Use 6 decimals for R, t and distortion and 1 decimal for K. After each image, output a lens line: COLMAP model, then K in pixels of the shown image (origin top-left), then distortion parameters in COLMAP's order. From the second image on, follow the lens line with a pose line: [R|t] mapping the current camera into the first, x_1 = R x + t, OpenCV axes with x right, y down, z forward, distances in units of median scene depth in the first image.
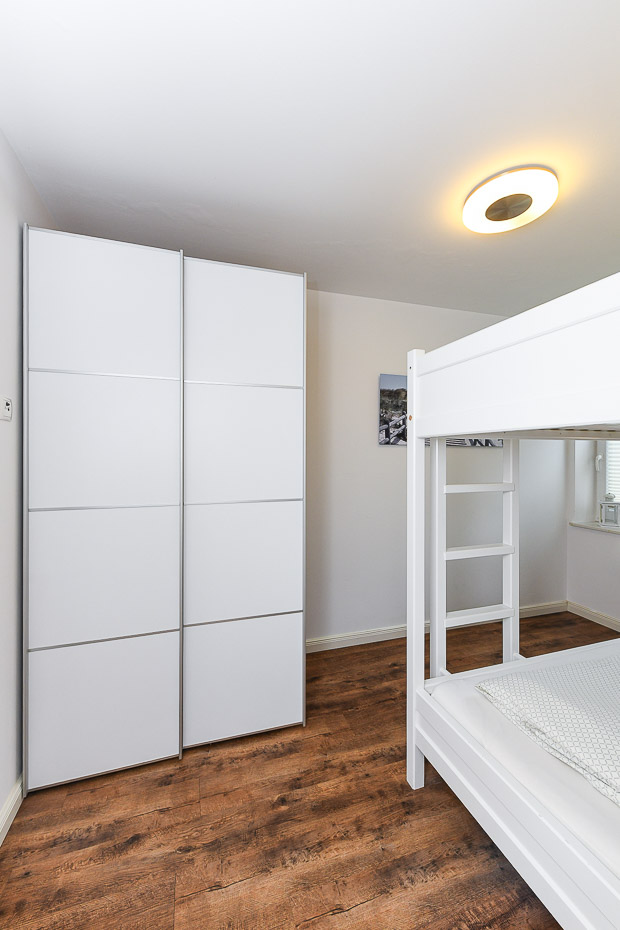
lens RADIAL K [[389.3, 0, 311.2], [0, 389.3, 457.5], [0, 0, 1]] dist [0.004952, -0.001542]
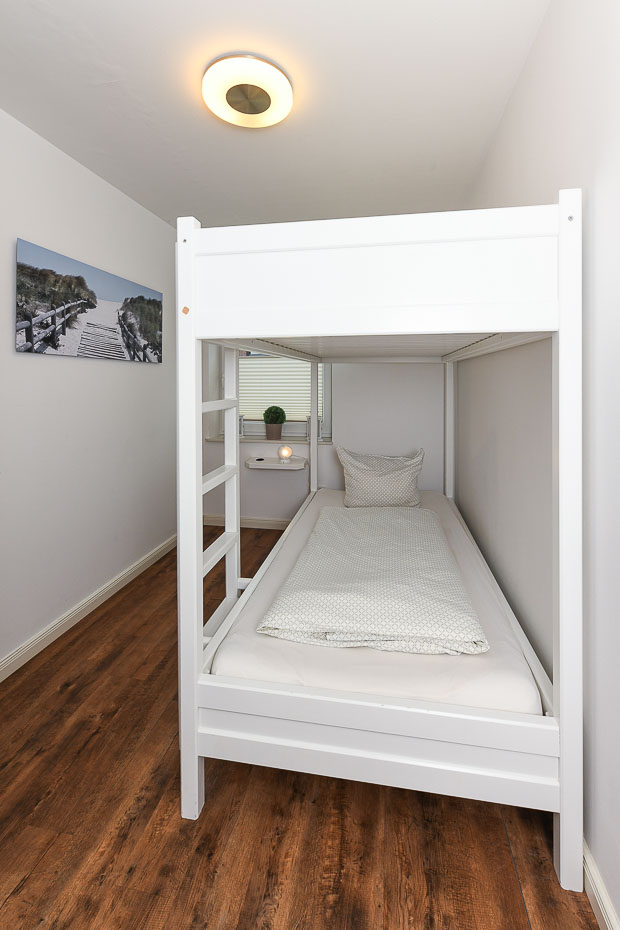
lens RADIAL K [[408.9, 0, 329.7], [0, 408.9, 384.0], [0, 0, 1]] dist [0.004497, -0.001629]
pose [[0.446737, -0.013425, 0.894565, -0.235438], [0.013082, 0.999879, 0.008473, 0.024264], [-0.894570, 0.007917, 0.446858, 0.332319]]
